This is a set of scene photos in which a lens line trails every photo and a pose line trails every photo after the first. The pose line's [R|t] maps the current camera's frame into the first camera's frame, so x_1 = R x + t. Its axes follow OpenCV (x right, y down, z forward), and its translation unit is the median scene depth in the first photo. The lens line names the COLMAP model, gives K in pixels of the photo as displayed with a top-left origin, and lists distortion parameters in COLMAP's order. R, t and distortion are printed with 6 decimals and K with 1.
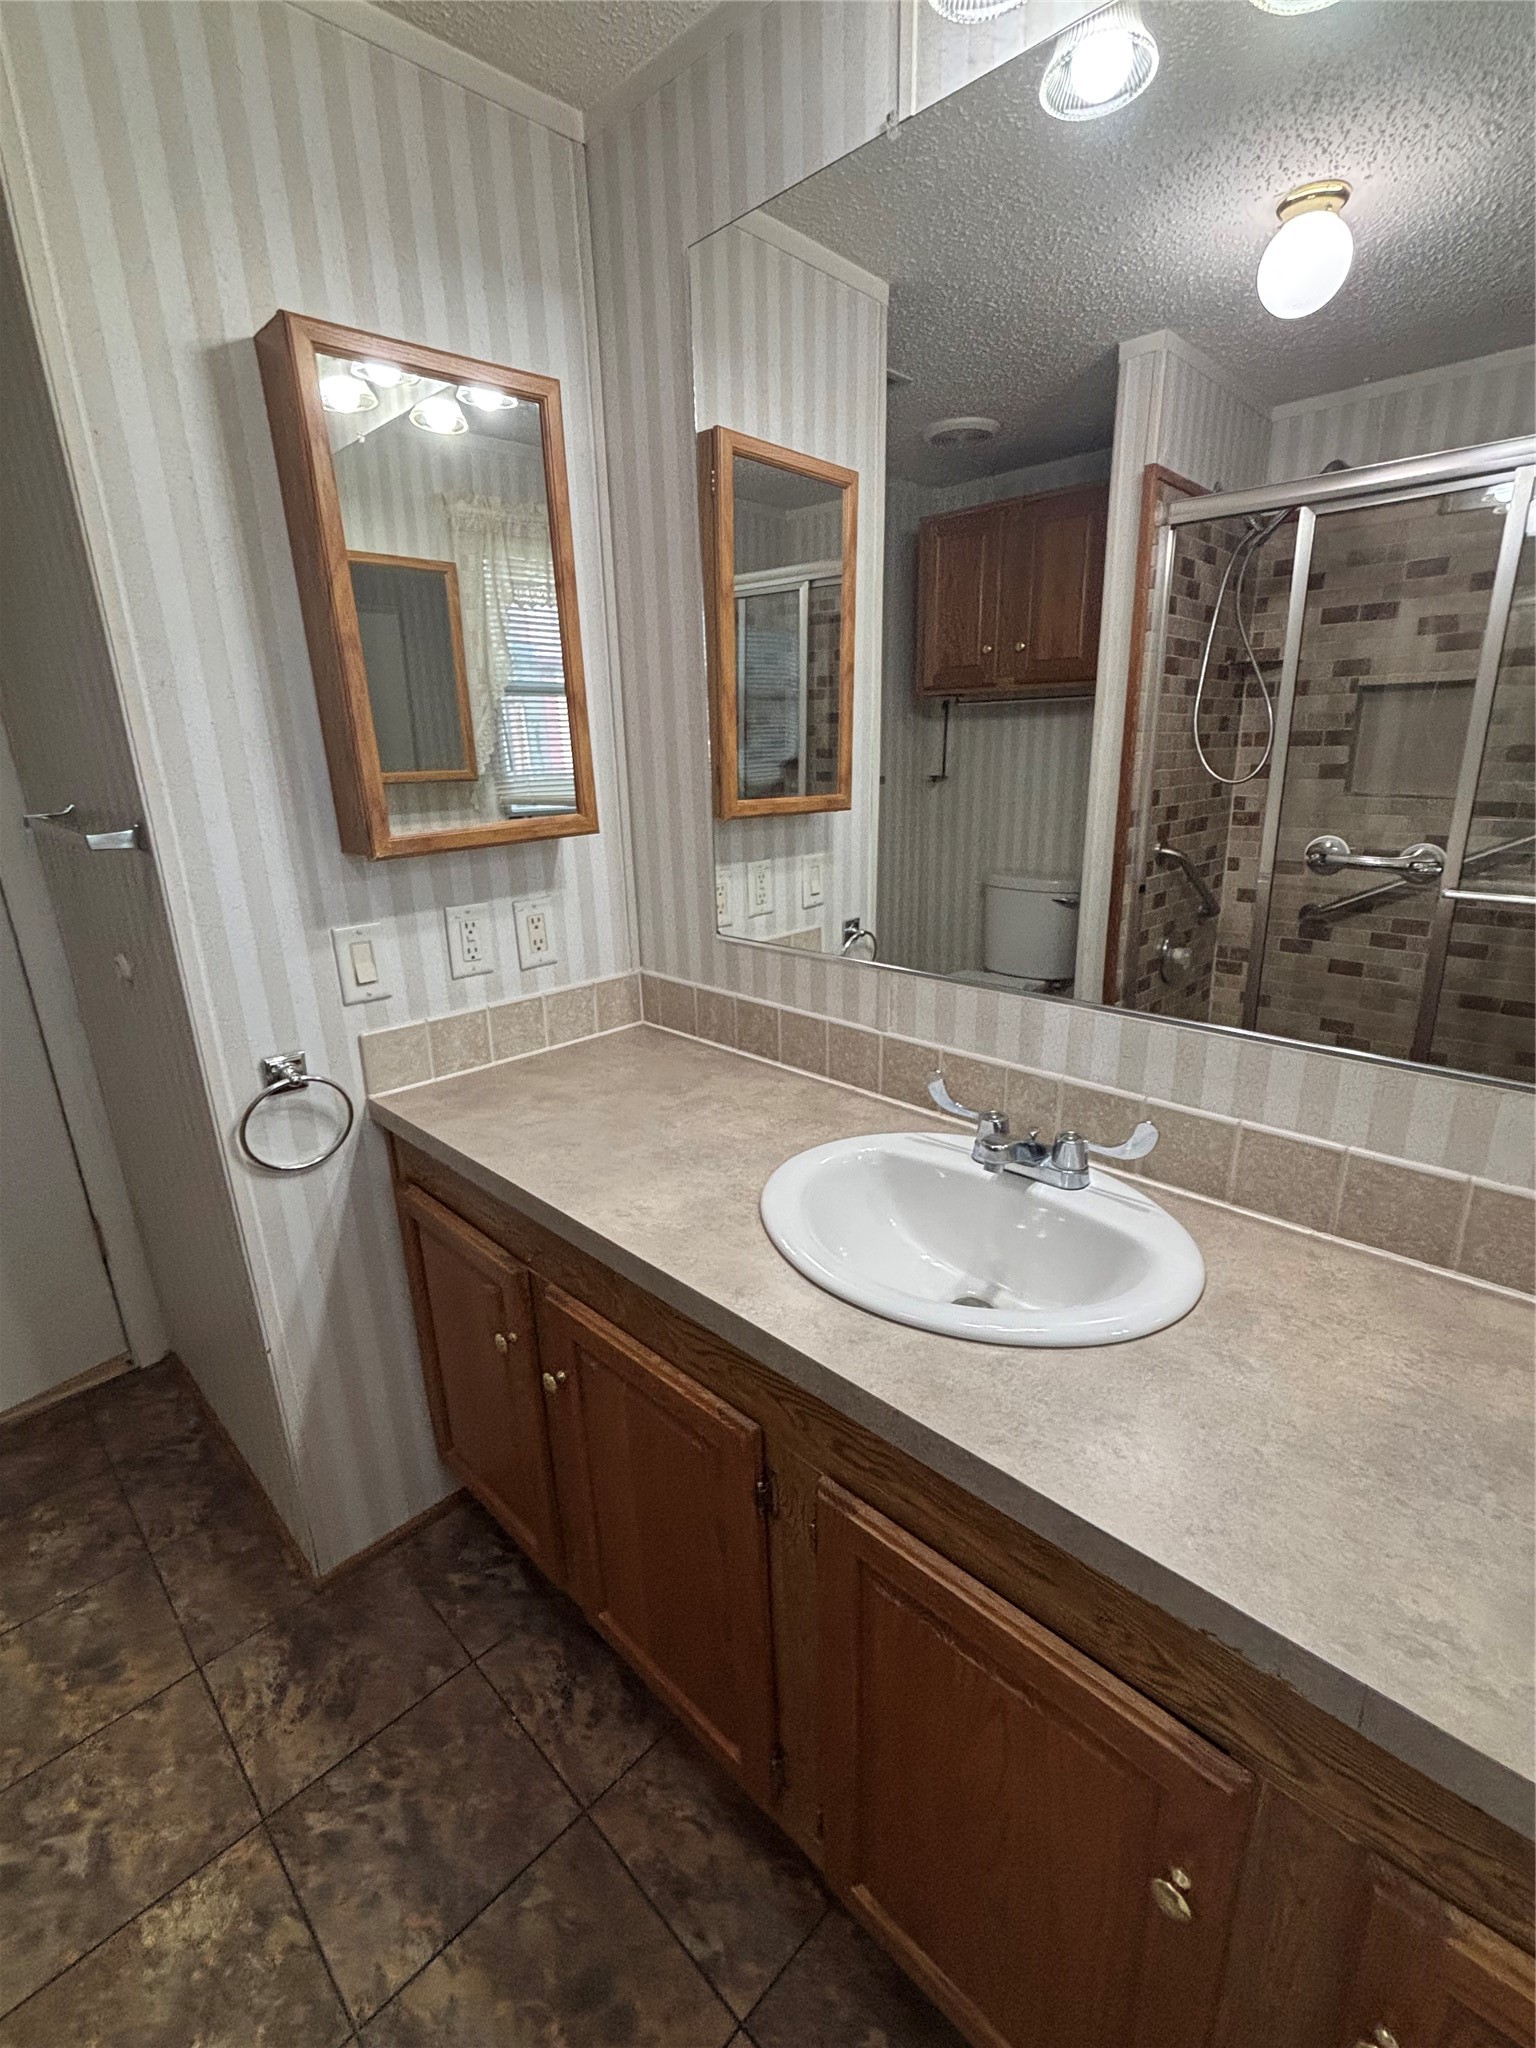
lens RADIAL K [[904.3, 0, 772.9], [0, 904.3, 1020.0], [0, 0, 1]] dist [0.000397, -0.000167]
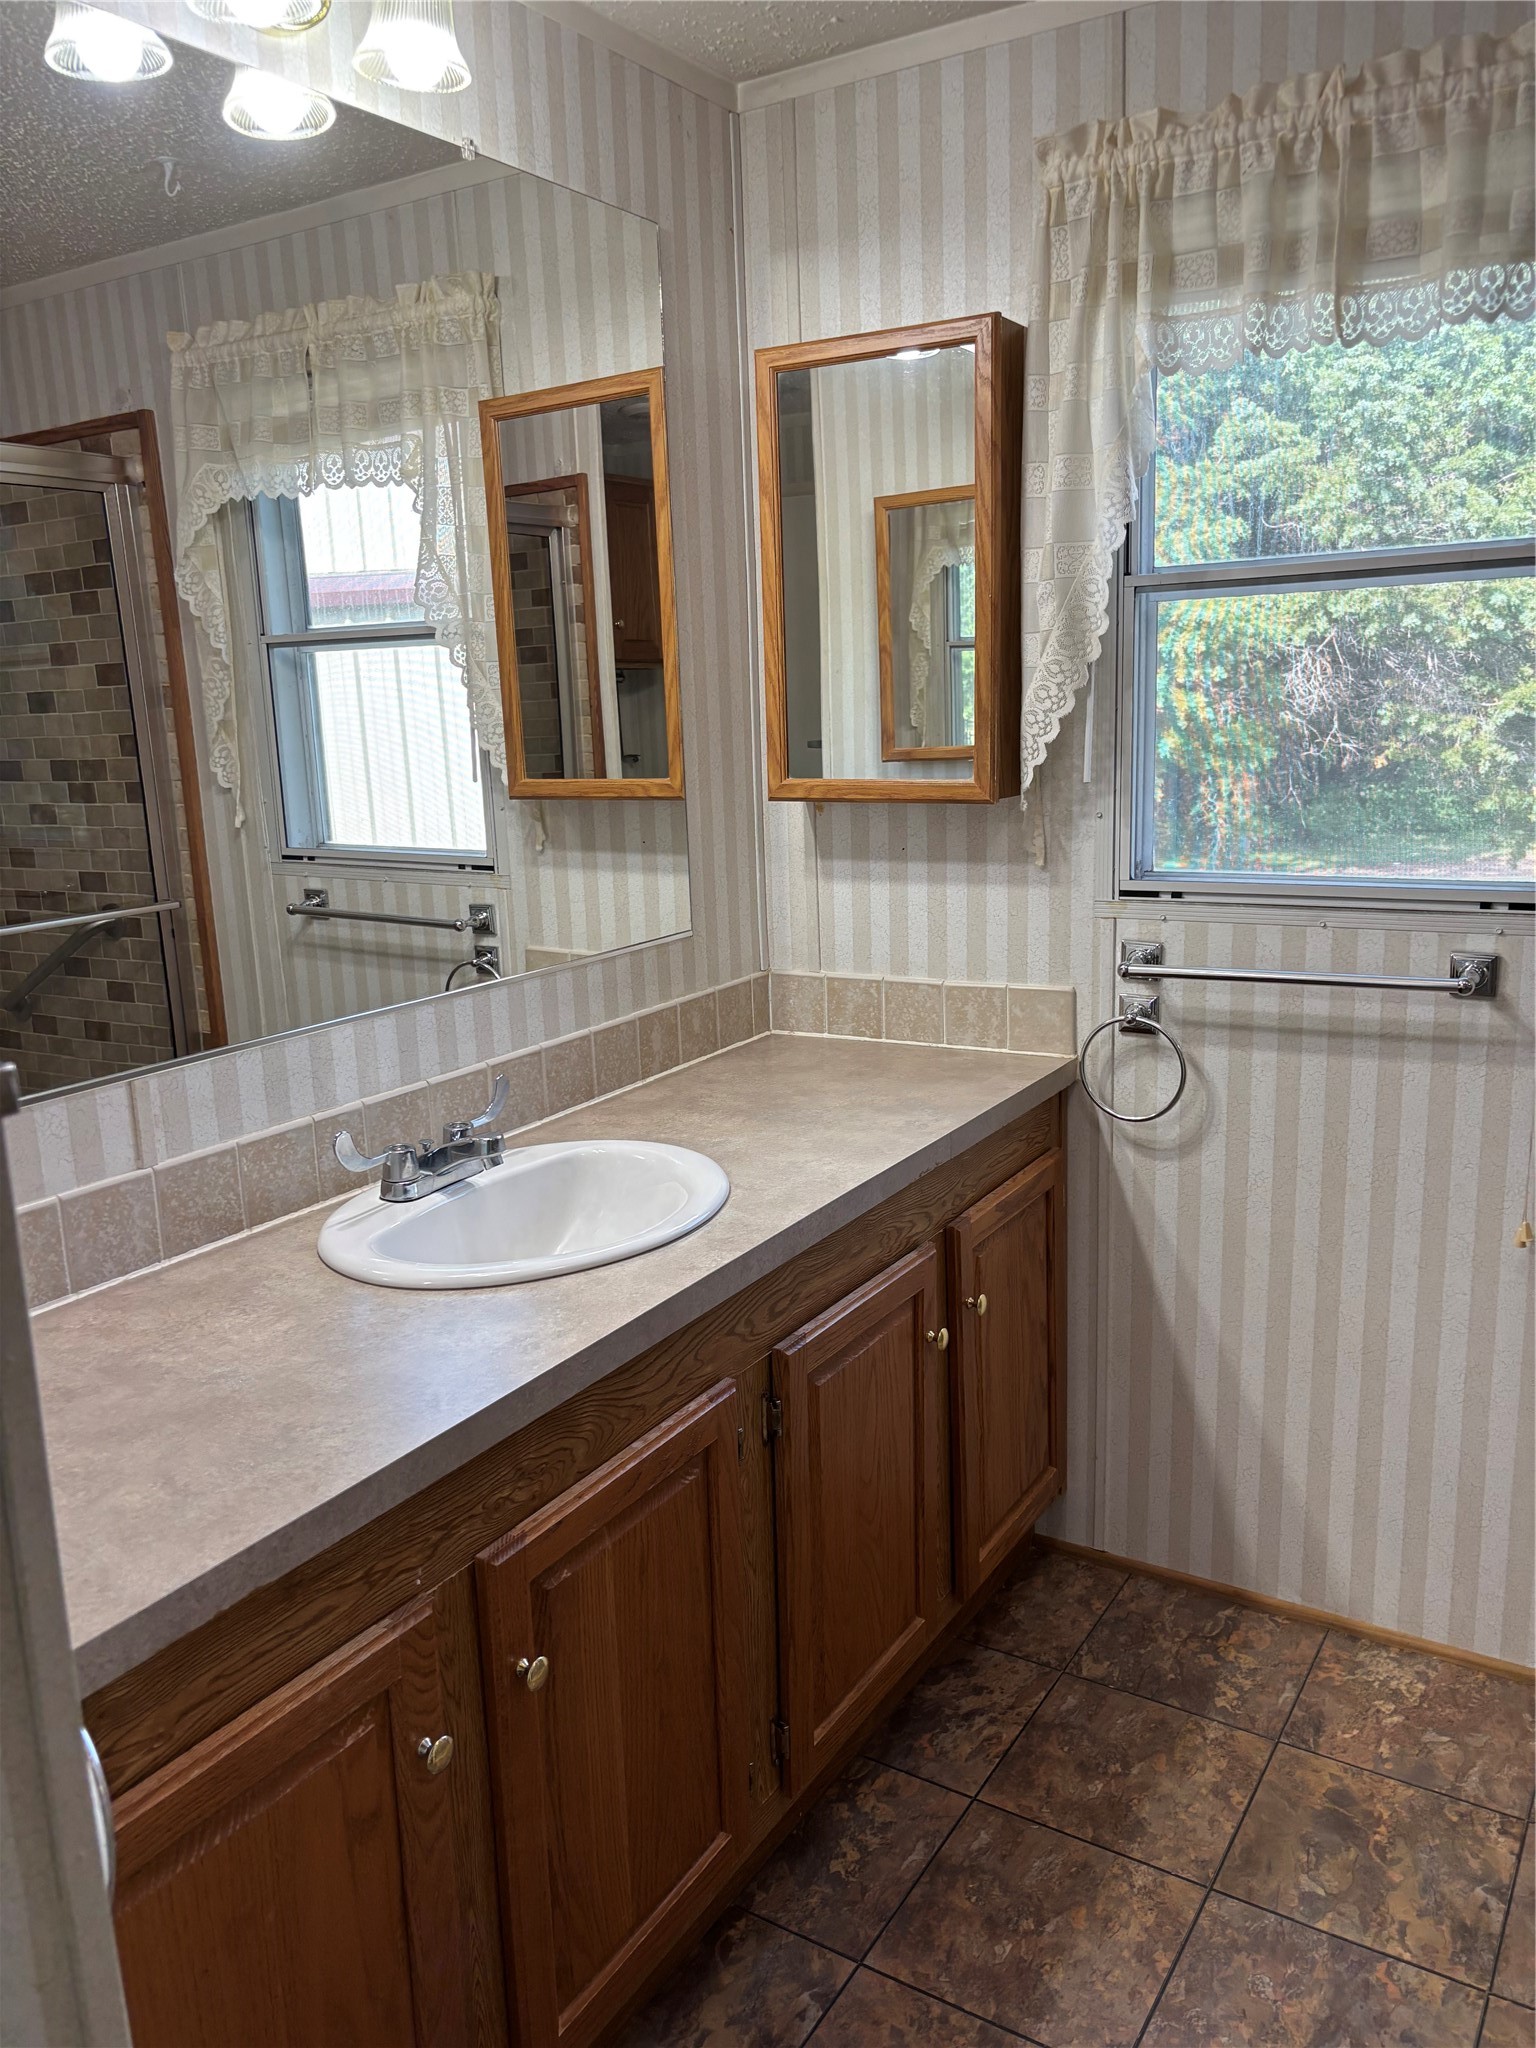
lens RADIAL K [[1578.9, 0, 768.4], [0, 1578.9, 1030.3], [0, 0, 1]] dist [0.040387, -0.040635]
pose [[-0.214804, -0.178832, 0.960145, -1.318149], [0.322088, 0.915123, 0.242504, -0.263823], [-0.922019, 0.361342, -0.138972, 0.828001]]
